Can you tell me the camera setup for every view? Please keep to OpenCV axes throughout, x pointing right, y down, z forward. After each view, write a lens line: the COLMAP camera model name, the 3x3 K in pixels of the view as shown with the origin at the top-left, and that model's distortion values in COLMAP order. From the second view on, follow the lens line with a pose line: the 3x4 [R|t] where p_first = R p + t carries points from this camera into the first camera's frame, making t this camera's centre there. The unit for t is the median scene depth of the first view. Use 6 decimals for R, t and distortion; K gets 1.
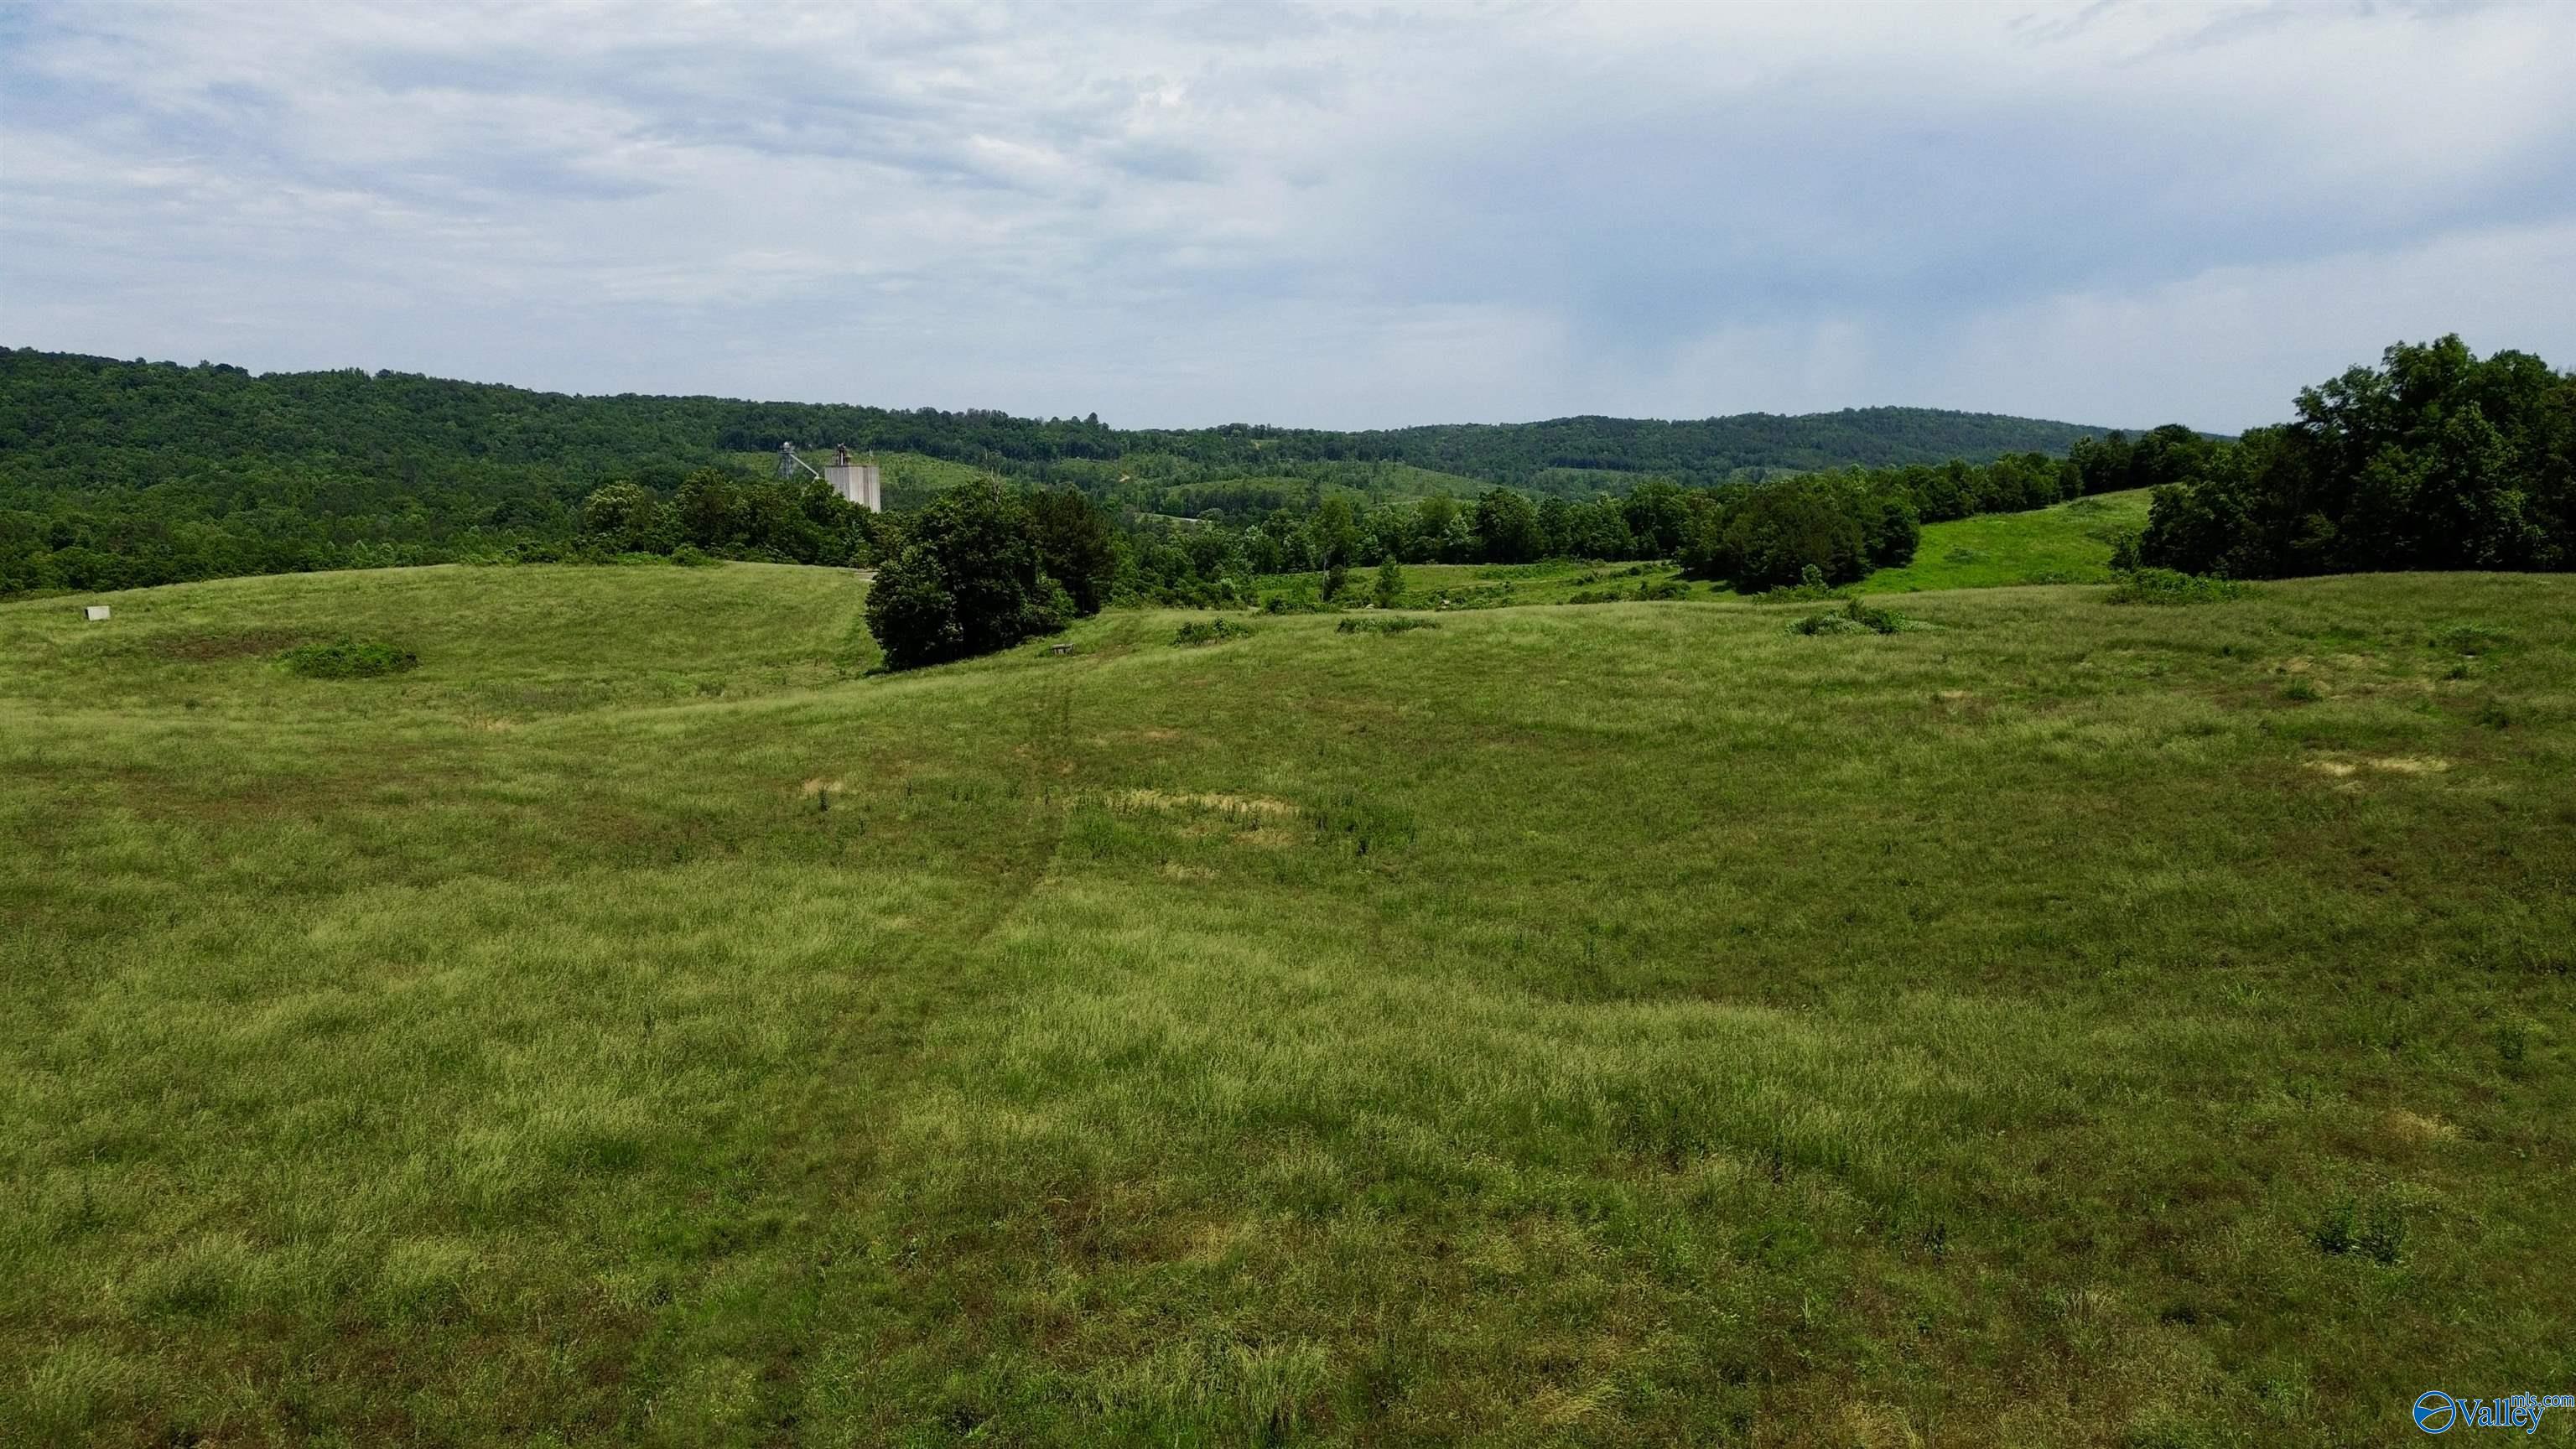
lens RADIAL K [[1814.6, 0, 1298.1], [0, 1814.6, 705.0], [0, 0, 1]] dist [0.079962, -0.077749]
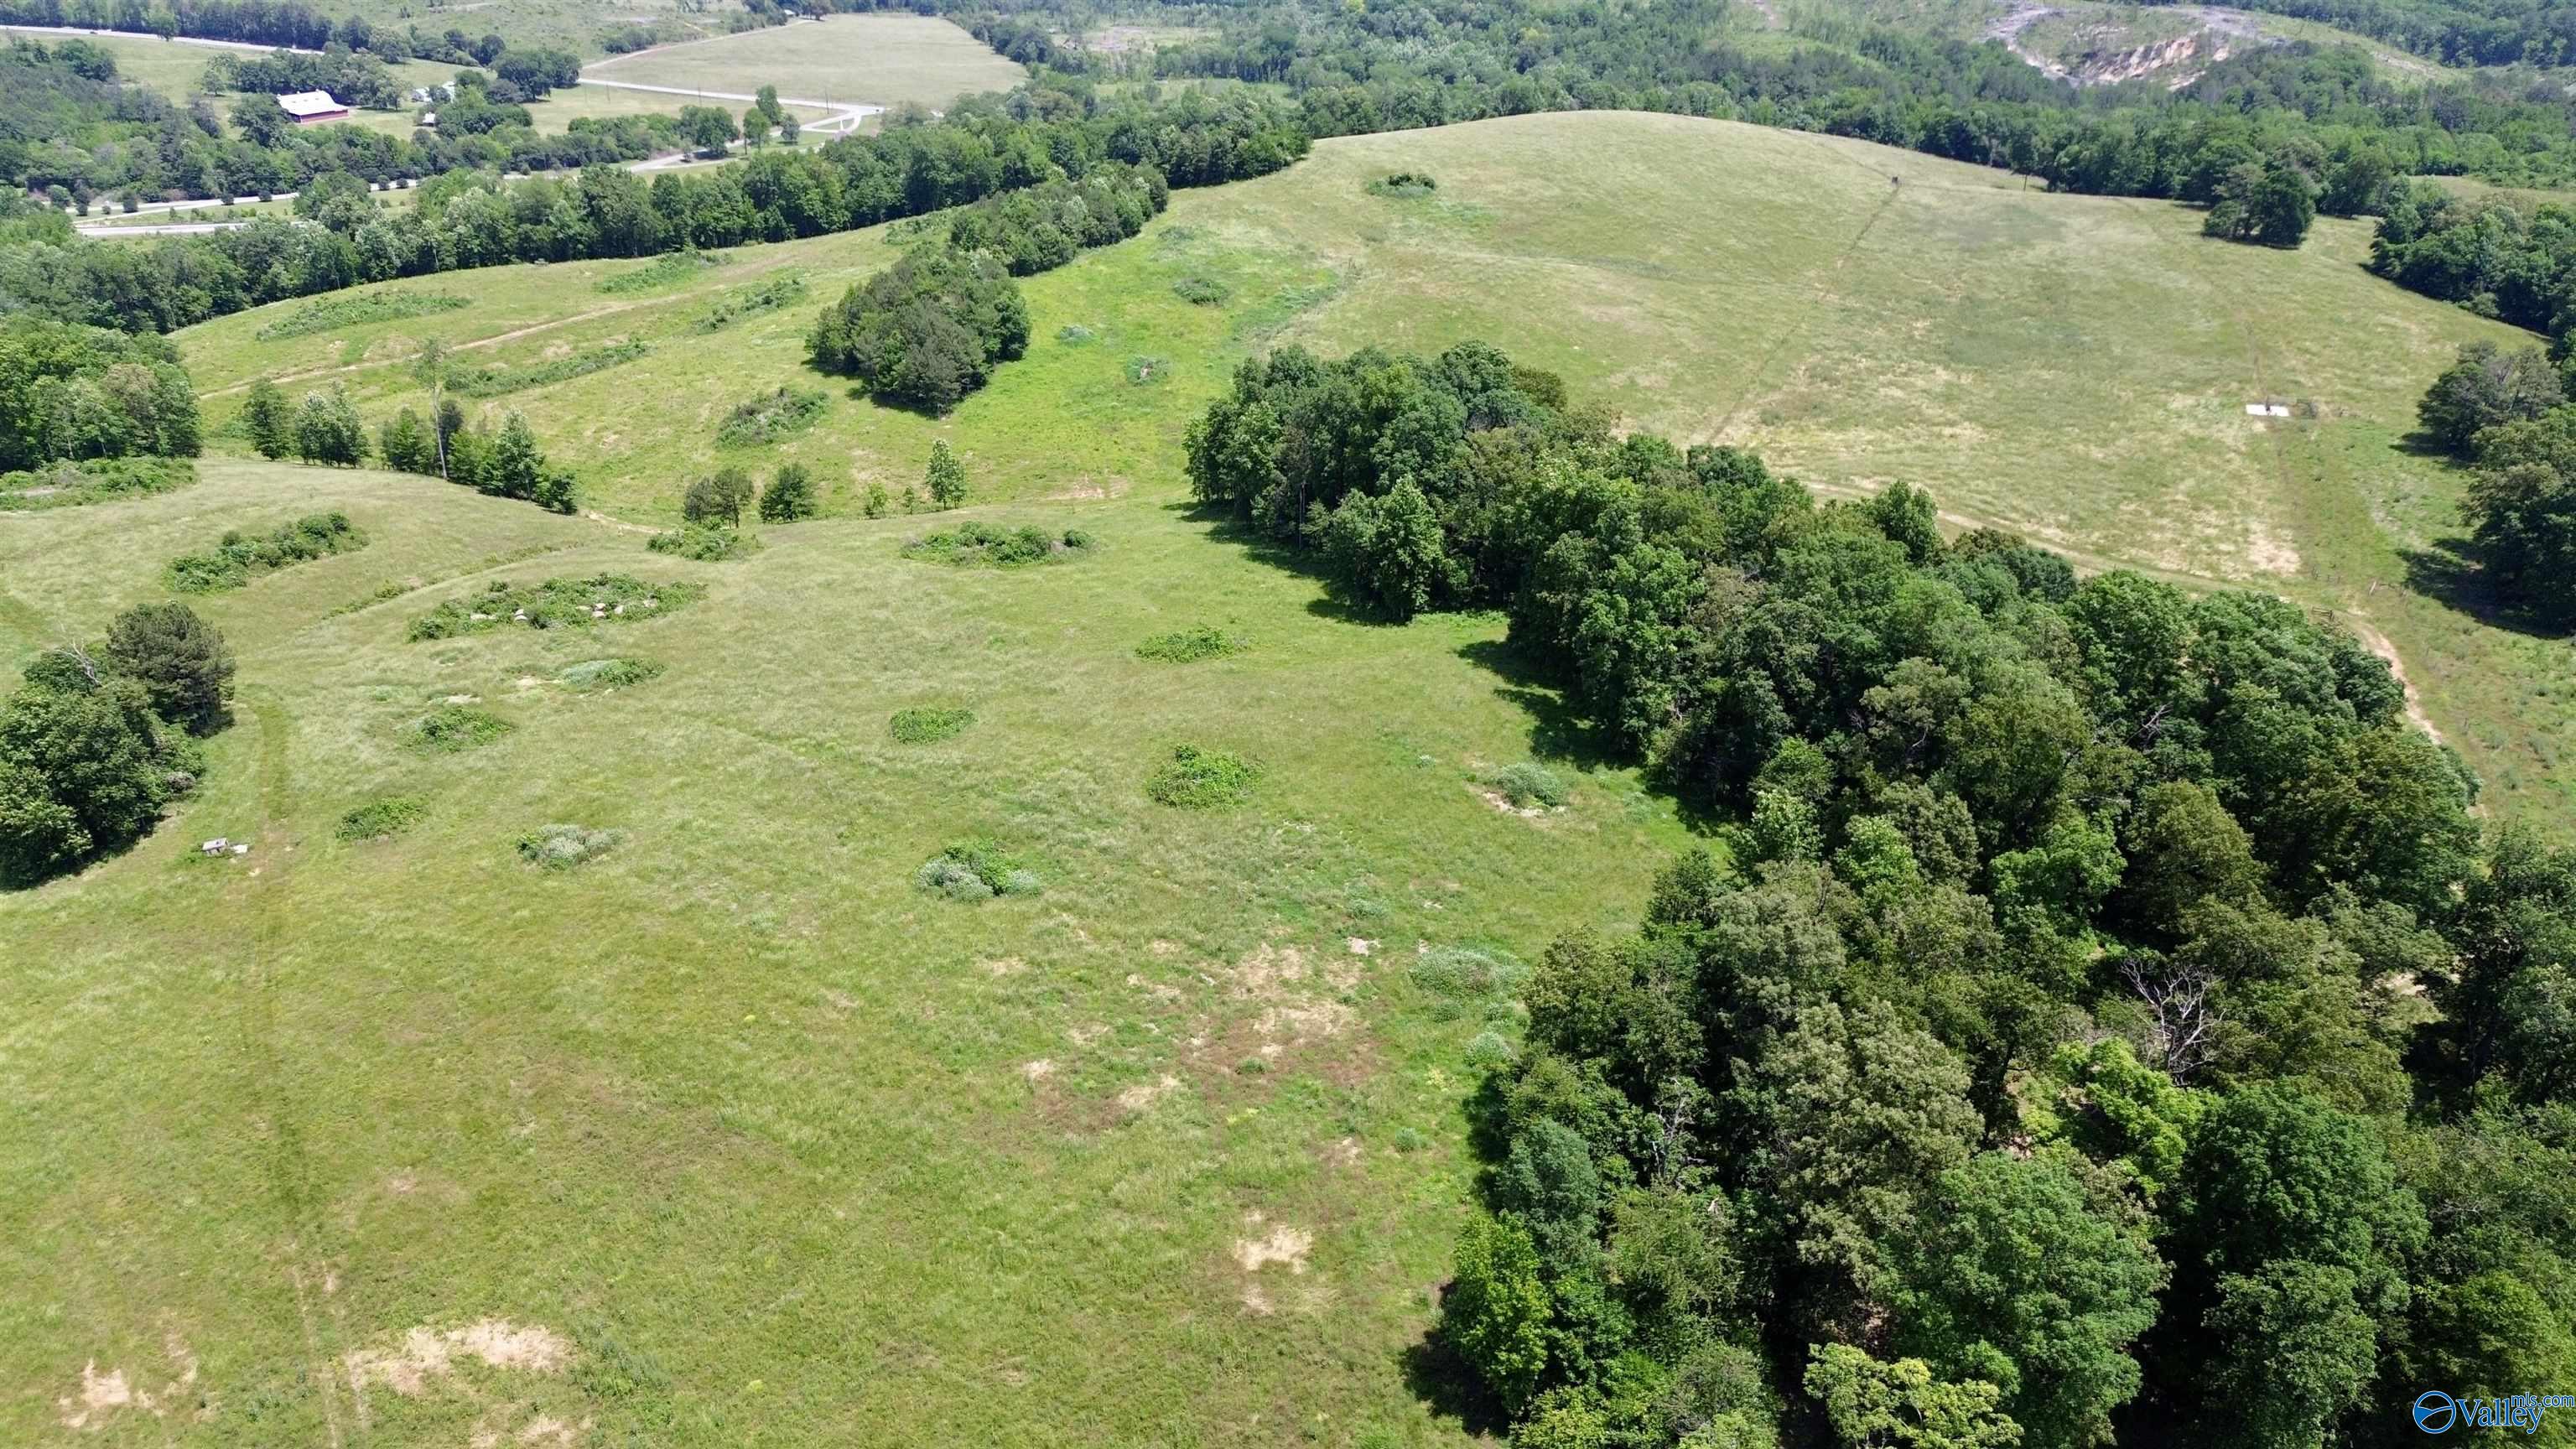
lens RADIAL K [[1814.6, 0, 1301.2], [0, 1814.6, 722.1], [0, 0, 1]] dist [0.079962, -0.077749]
pose [[0.899115, -0.183806, 0.397250, 0.016663], [0.049489, 0.944428, 0.324973, -0.379555], [-0.434906, -0.272529, 0.858245, -0.116923]]
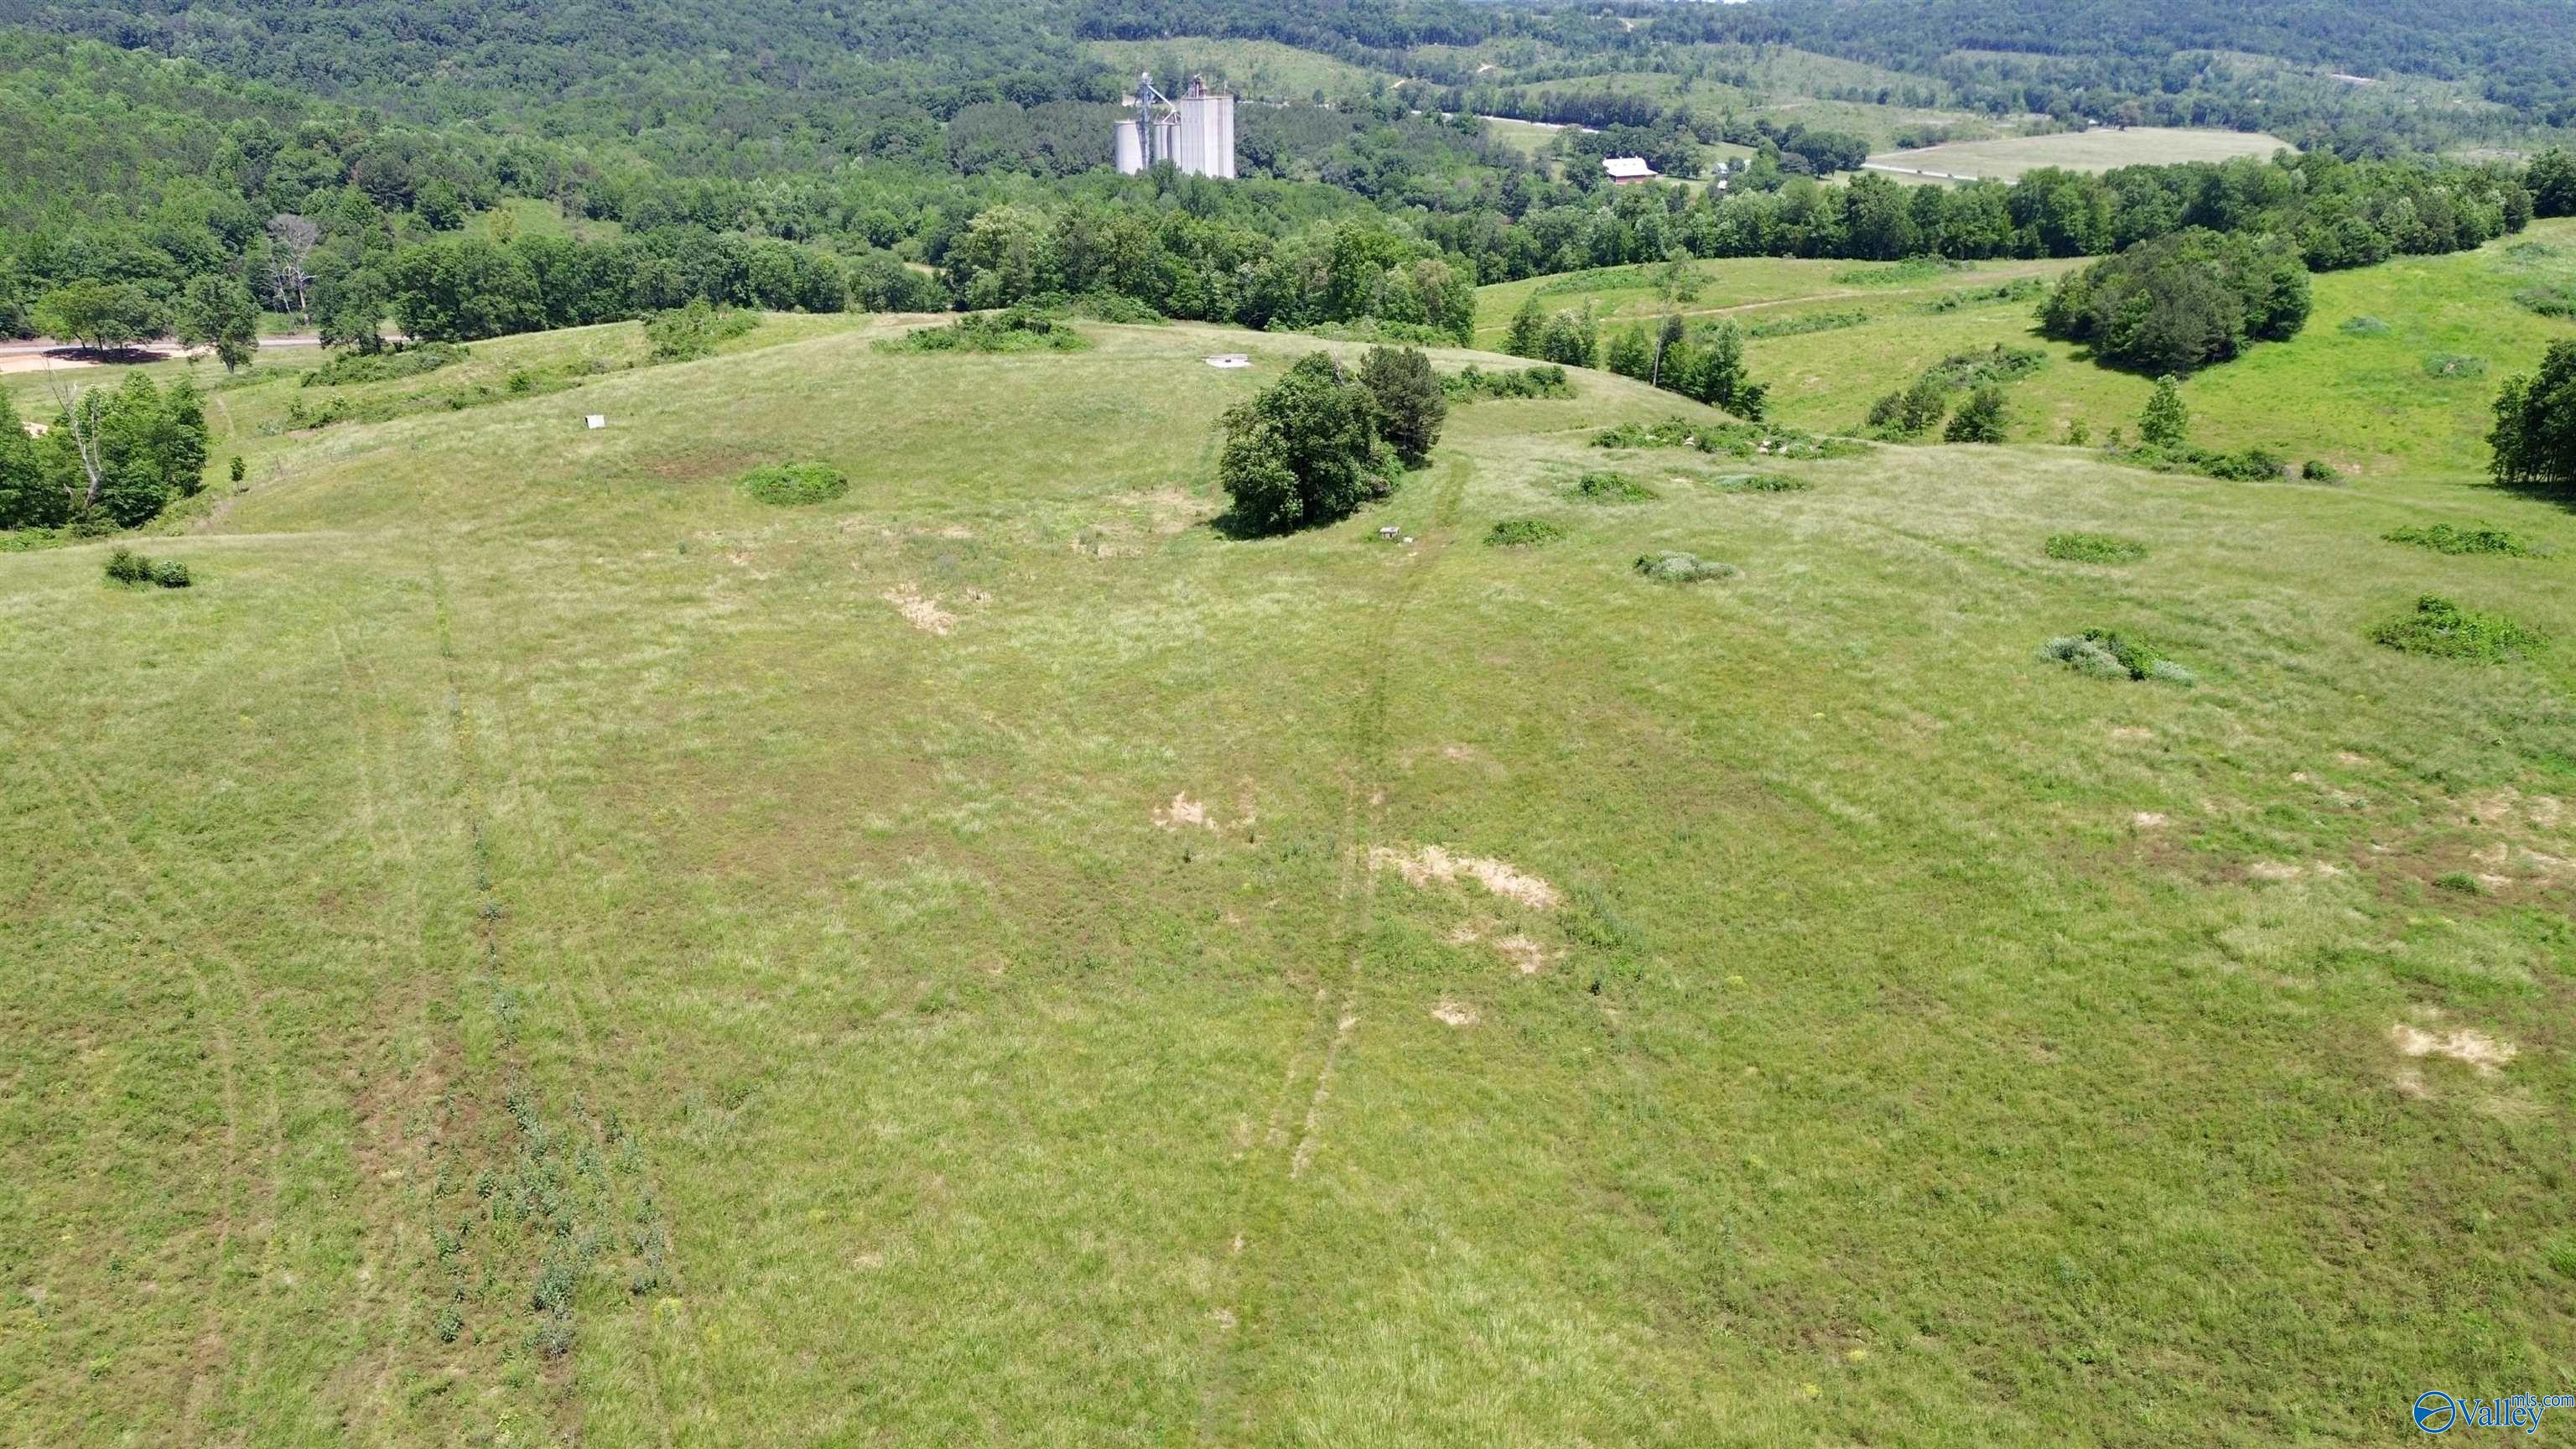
lens RADIAL K [[1814.6, 0, 1301.4], [0, 1814.6, 725.7], [0, 0, 1]] dist [0.079962, -0.077749]
pose [[0.982112, 0.073057, -0.173546, 0.018055], [-0.029064, 0.969434, 0.243625, -0.176545], [0.186040, -0.234224, 0.954216, -0.095071]]
